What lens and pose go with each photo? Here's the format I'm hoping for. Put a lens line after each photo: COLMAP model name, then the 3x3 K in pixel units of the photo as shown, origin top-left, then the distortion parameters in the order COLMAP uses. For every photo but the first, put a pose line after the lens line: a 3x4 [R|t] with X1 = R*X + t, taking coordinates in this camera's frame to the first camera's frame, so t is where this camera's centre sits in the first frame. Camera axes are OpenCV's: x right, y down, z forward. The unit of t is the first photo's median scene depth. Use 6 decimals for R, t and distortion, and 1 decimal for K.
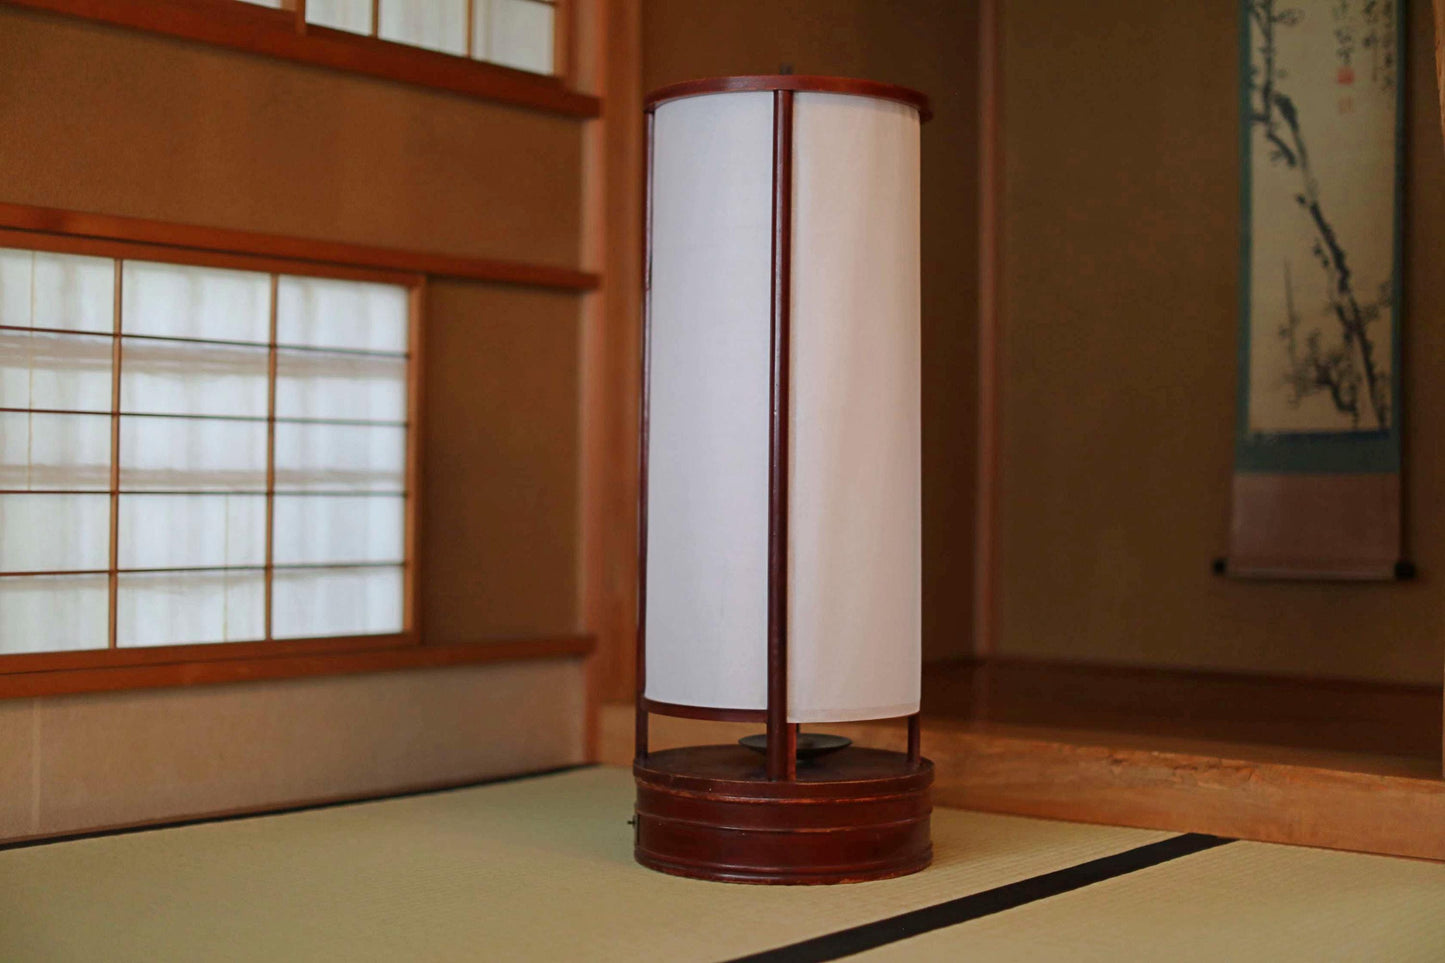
lens RADIAL K [[2181.9, 0, 722.5], [0, 2181.9, 481.5], [0, 0, 1]] dist [-0.120149, 0.072824]
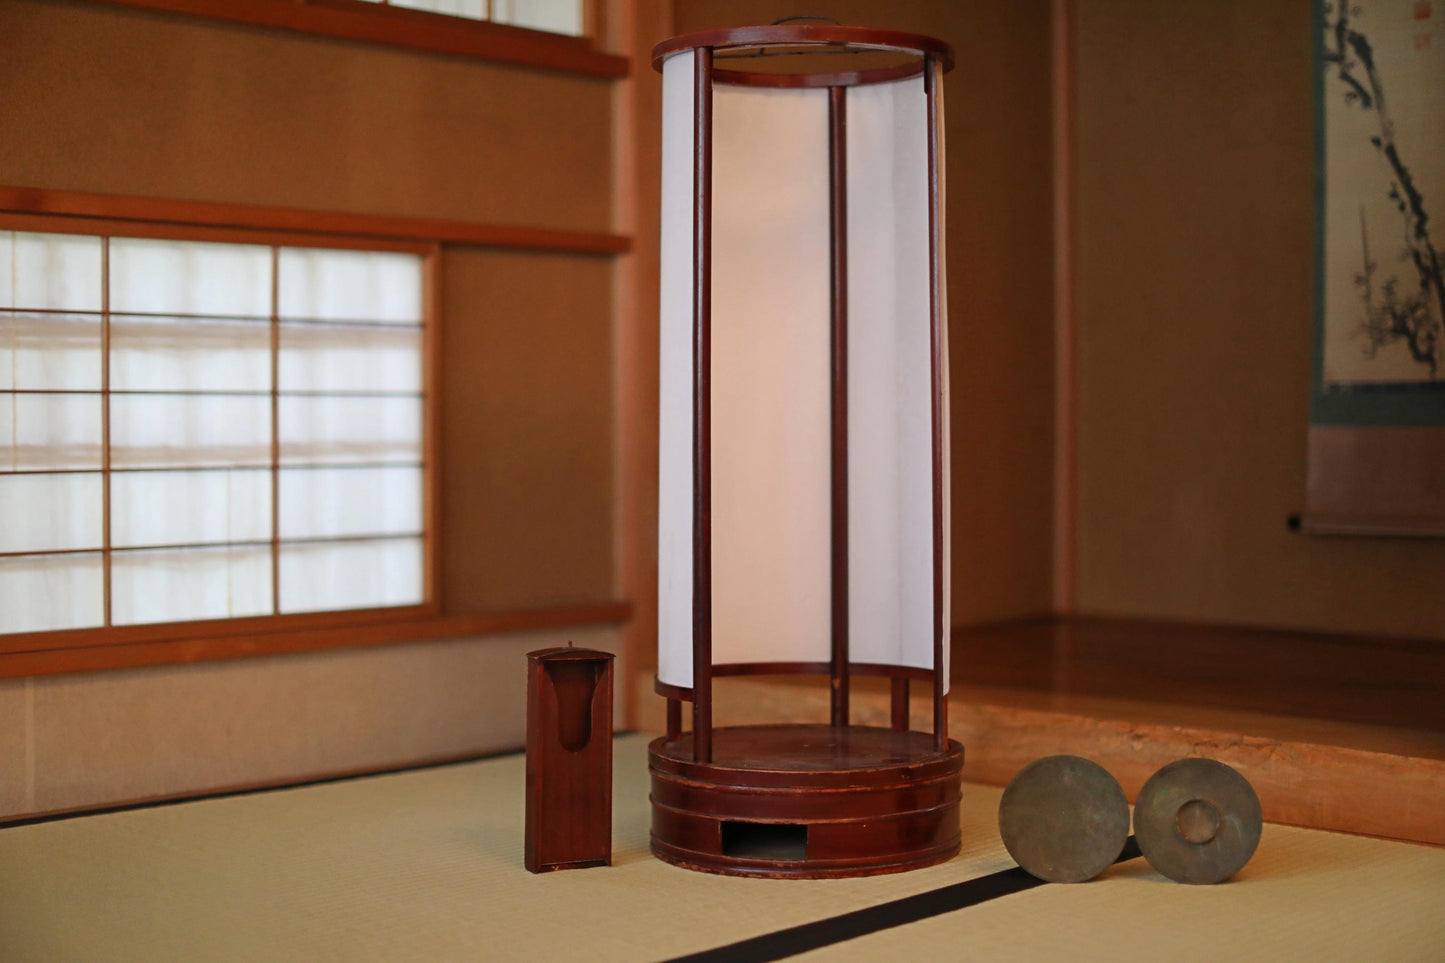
lens RADIAL K [[2094.6, 0, 722.5], [0, 2094.6, 481.5], [0, 0, 1]] dist [-0.140972, 0.217206]
pose [[0.995181, -0.010970, -0.097443, 0.088451], [0.013771, 0.999510, 0.028123, -0.012011], [0.097087, -0.029329, 0.994844, 0.068882]]
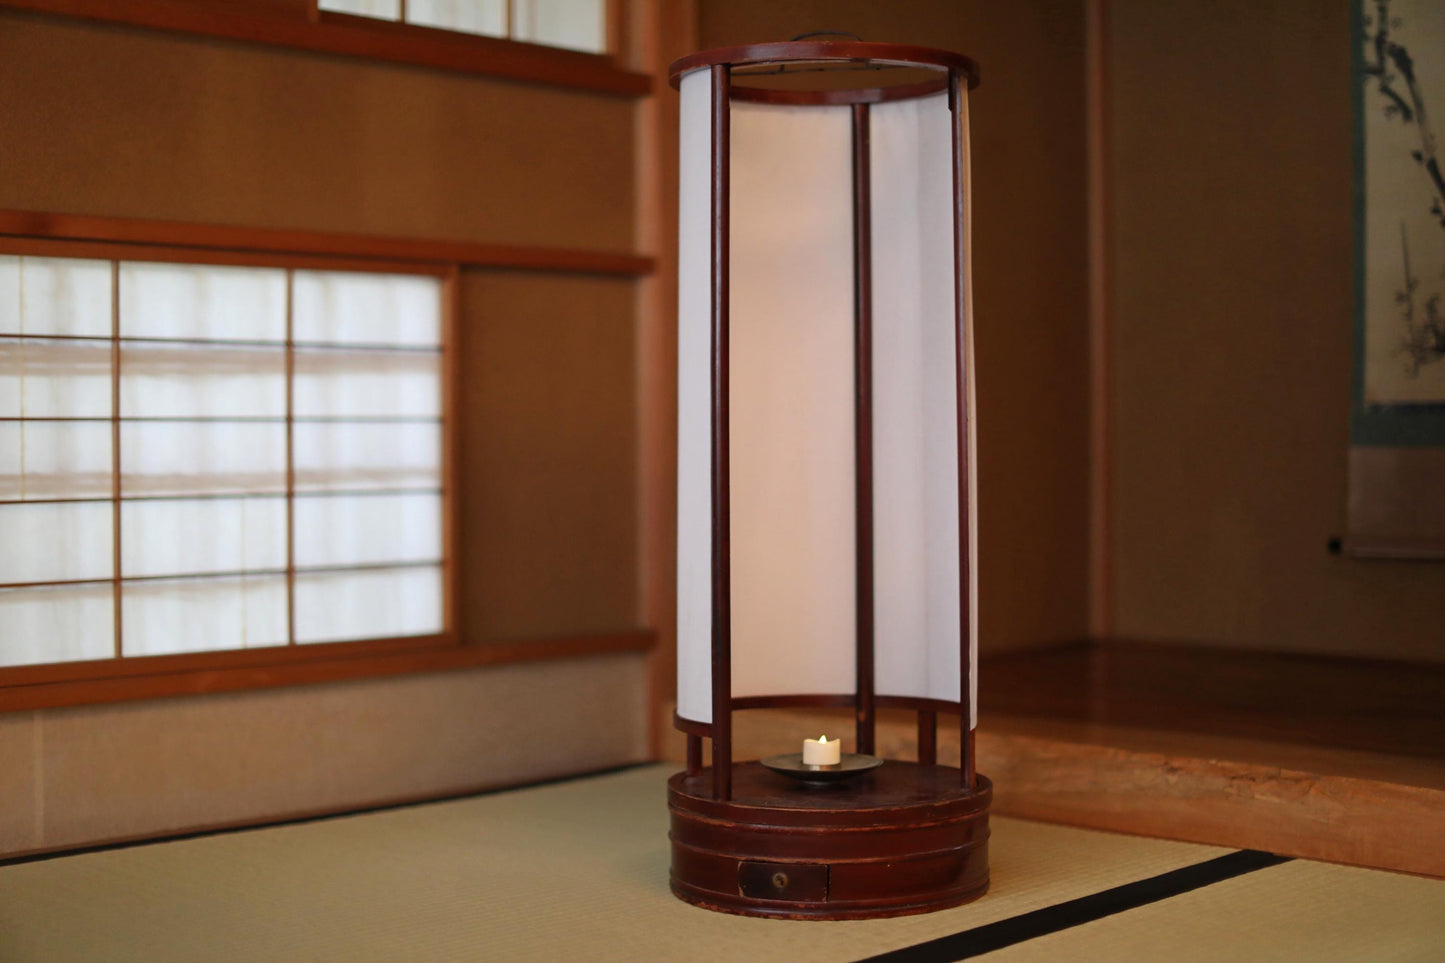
lens RADIAL K [[2094.6, 0, 722.5], [0, 2094.6, 481.5], [0, 0, 1]] dist [-0.140972, 0.217206]
pose [[0.992991, -0.014438, -0.117304, 0.094562], [0.016949, 0.999647, 0.020441, -0.016232], [0.116968, -0.022286, 0.992886, 0.091094]]
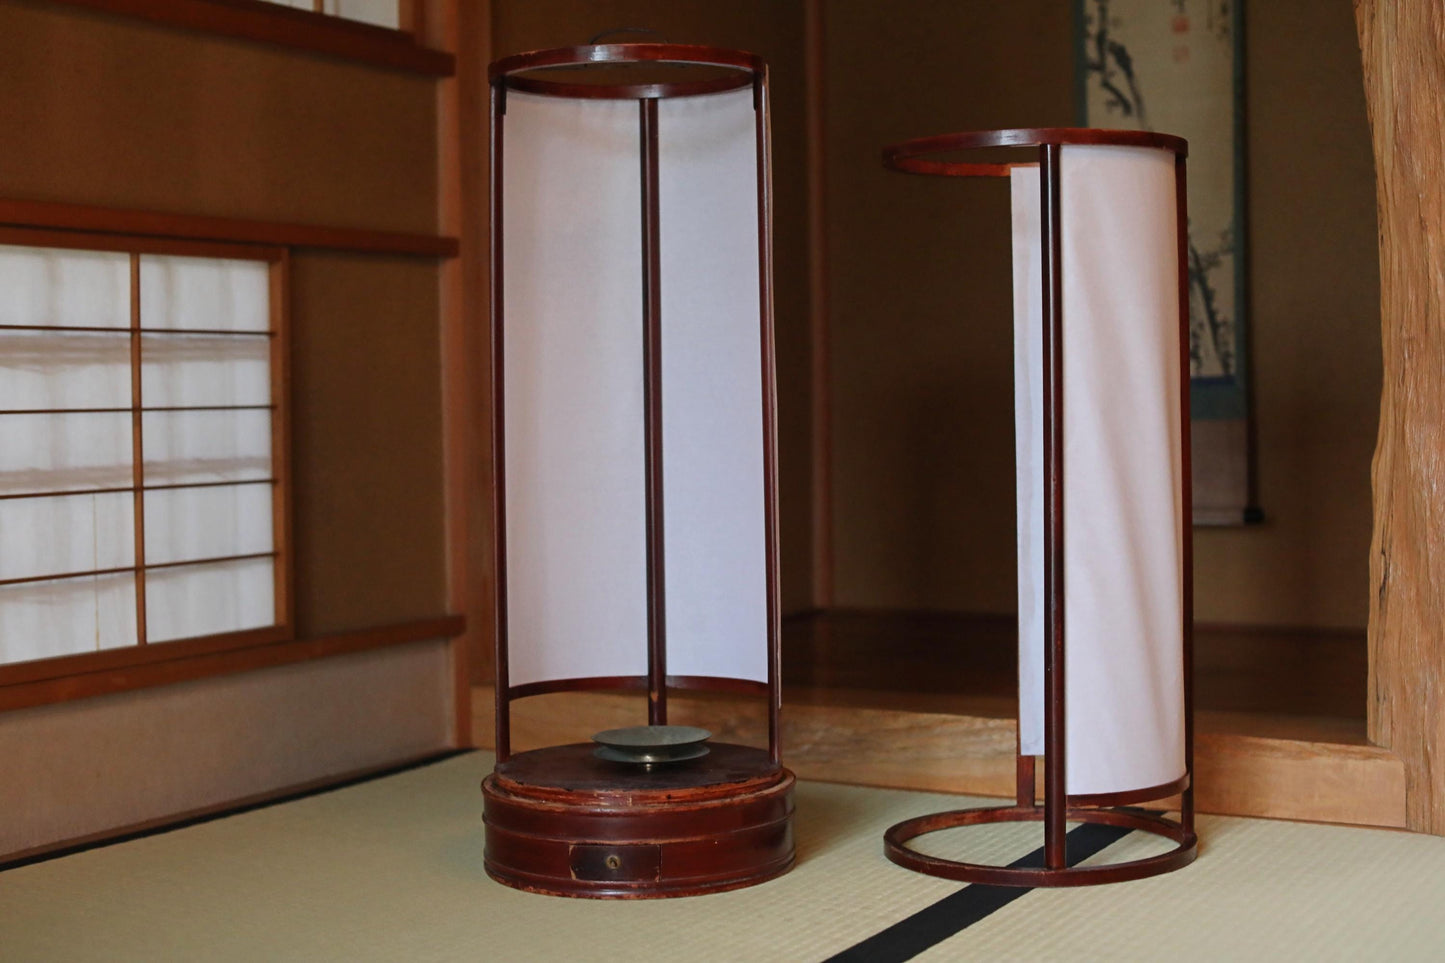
lens RADIAL K [[2094.6, 0, 722.5], [0, 2094.6, 481.5], [0, 0, 1]] dist [-0.140972, 0.217206]
pose [[0.990185, -0.031776, 0.136099, -0.081019], [0.026438, 0.998815, 0.040854, -0.027199], [-0.137236, -0.036855, 0.989852, 0.086472]]
